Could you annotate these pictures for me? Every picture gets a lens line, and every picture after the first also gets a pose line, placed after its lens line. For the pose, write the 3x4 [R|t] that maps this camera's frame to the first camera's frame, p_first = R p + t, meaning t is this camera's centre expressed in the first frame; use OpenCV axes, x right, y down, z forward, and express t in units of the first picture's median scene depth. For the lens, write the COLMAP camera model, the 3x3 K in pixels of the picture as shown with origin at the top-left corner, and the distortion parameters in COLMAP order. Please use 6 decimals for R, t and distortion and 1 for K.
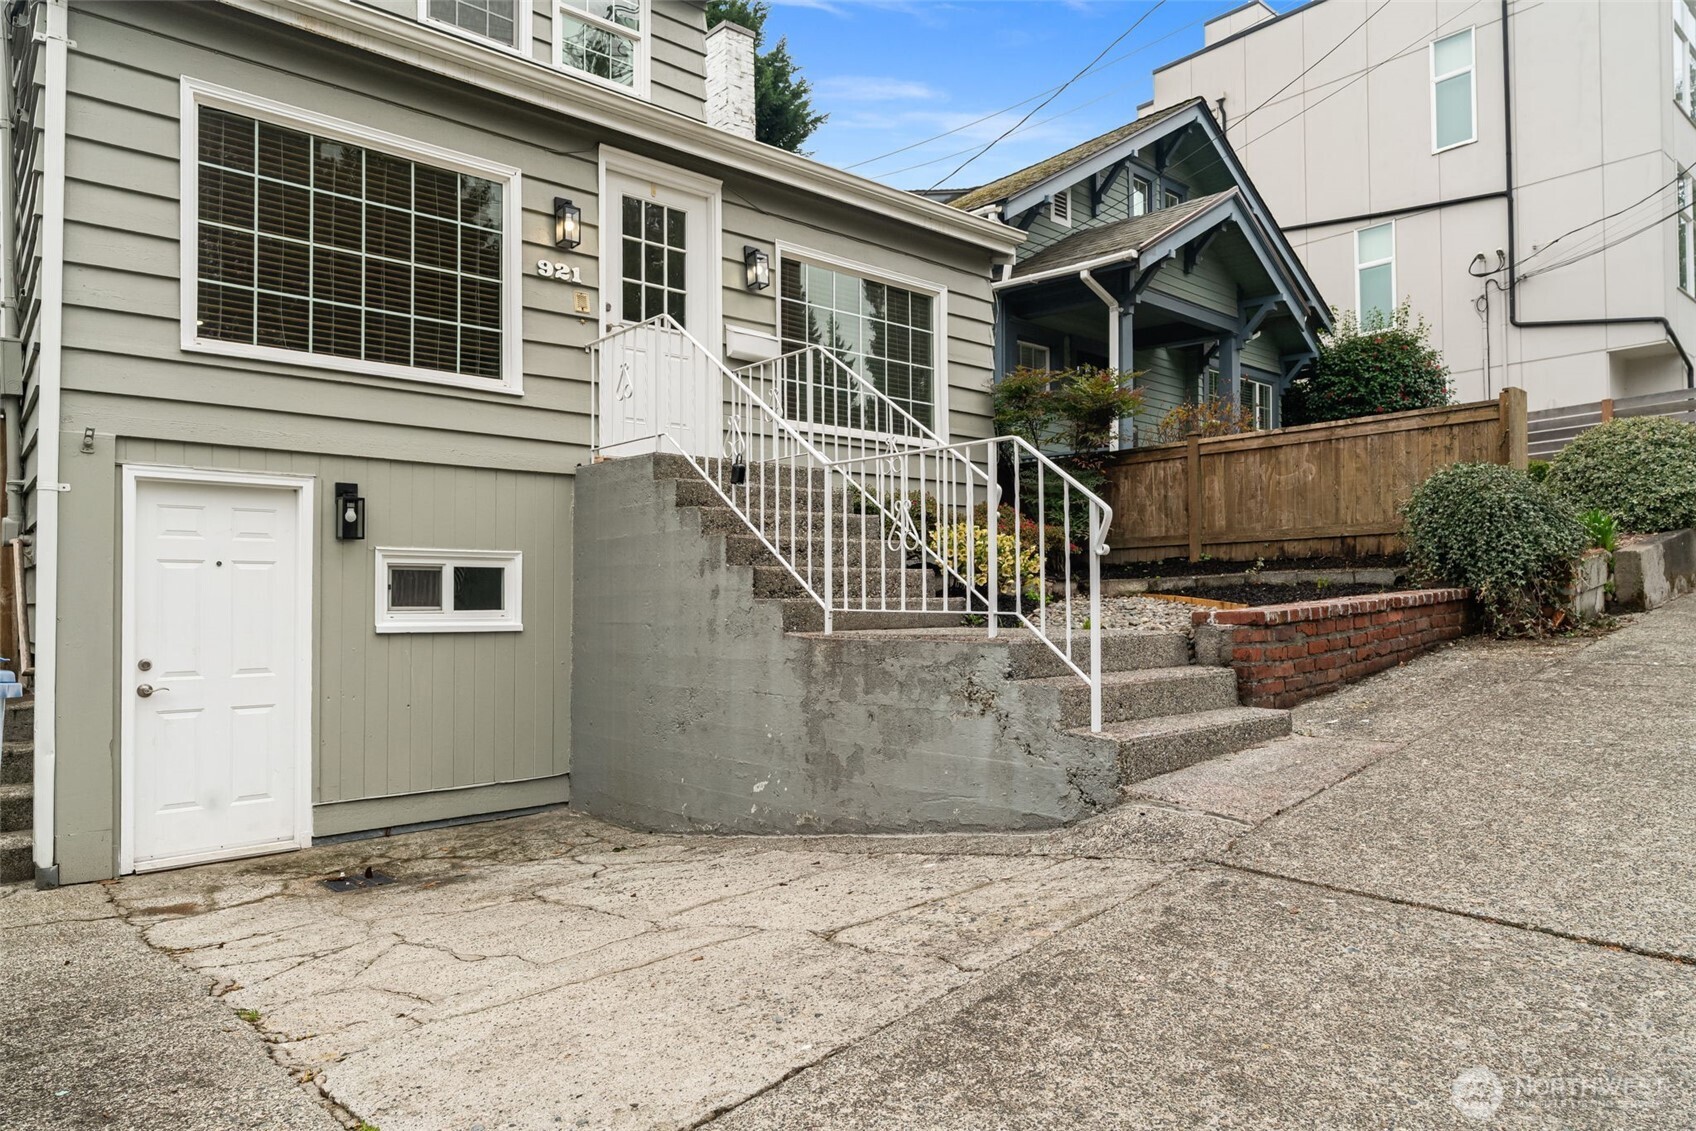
lens RADIAL K [[1088.2, 0, 843.0], [0, 1088.2, 581.1], [0, 0, 1]] dist [0.000085, 0.001155]
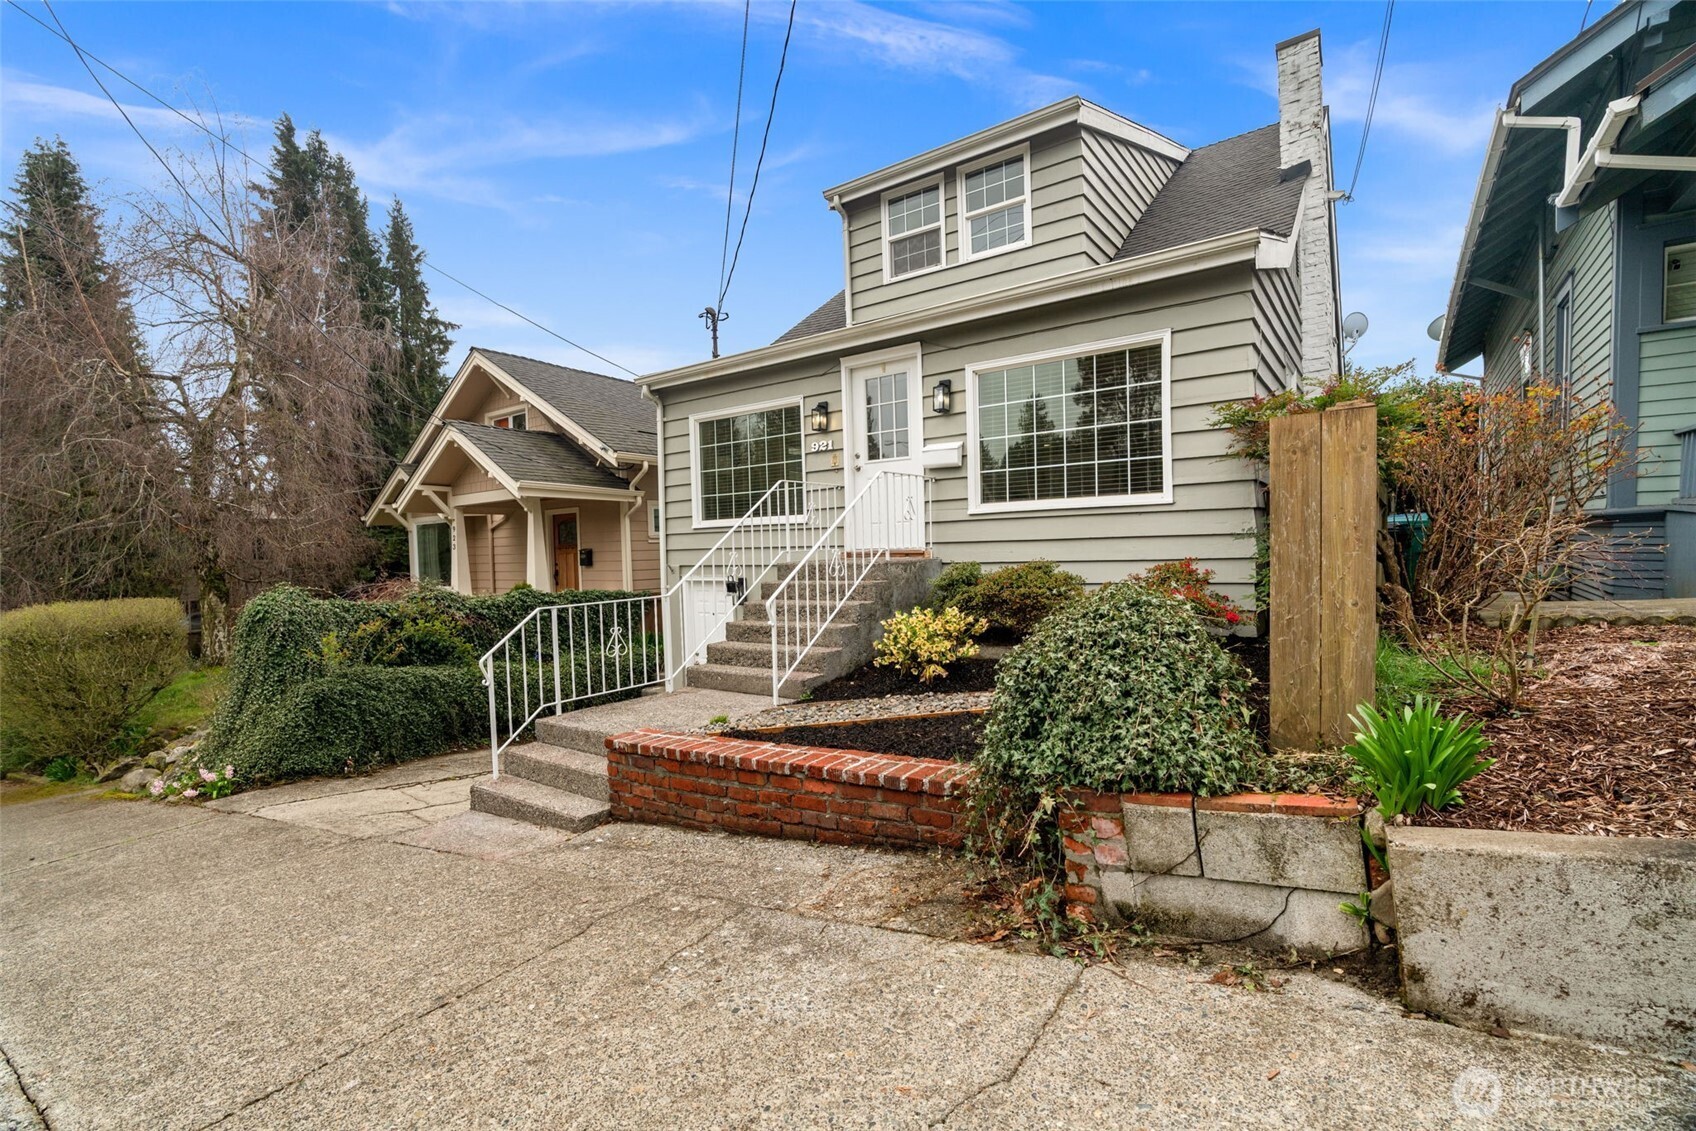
lens RADIAL K [[763.1, 0, 829.5], [0, 763.1, 573.4], [0, 0, 1]] dist [-0.001884, 0.000725]
pose [[0.209972, 0.033070, -0.977148, 0.932101], [0.050817, 0.997708, 0.044686, -0.139066], [0.976386, -0.059039, 0.207810, 0.758008]]
